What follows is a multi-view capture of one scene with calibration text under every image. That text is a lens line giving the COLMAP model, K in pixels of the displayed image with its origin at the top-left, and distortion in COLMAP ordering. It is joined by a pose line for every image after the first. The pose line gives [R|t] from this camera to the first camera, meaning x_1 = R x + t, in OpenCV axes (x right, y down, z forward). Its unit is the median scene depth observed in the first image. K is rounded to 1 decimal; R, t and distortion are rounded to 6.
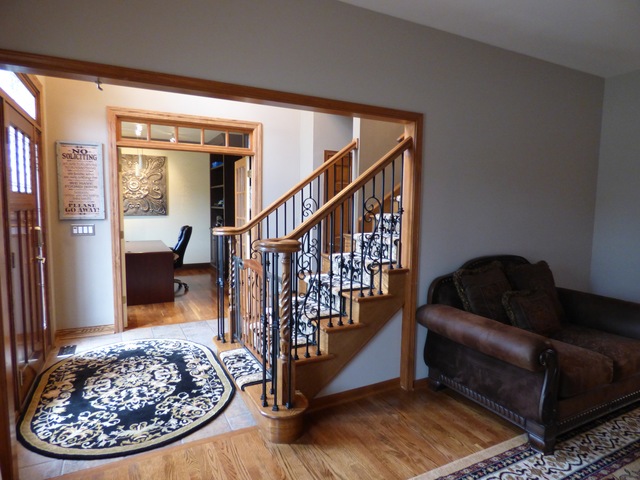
lens RADIAL K [[382.9, 0, 317.9], [0, 382.9, 239.2], [0, 0, 1]] dist [-0.002007, -0.001151]
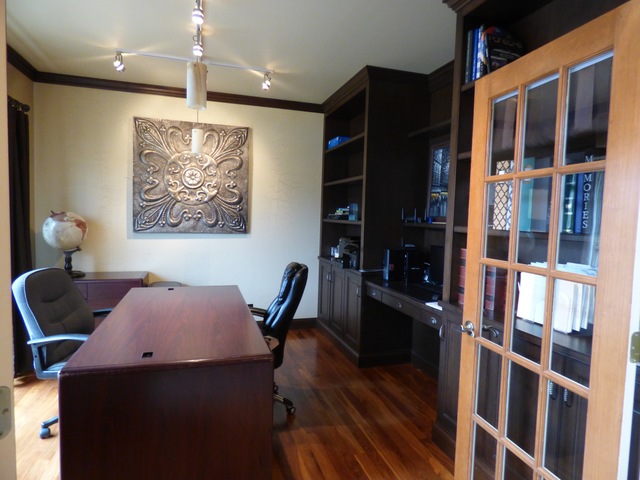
lens RADIAL K [[382.9, 0, 320.7], [0, 382.9, 240.8], [0, 0, 1]] dist [-0.002007, -0.001151]
pose [[0.985649, 0.024971, -0.166950, -0.199028], [-0.030166, 0.999134, -0.028653, -0.039367], [0.166090, 0.033278, 0.985549, 0.476247]]
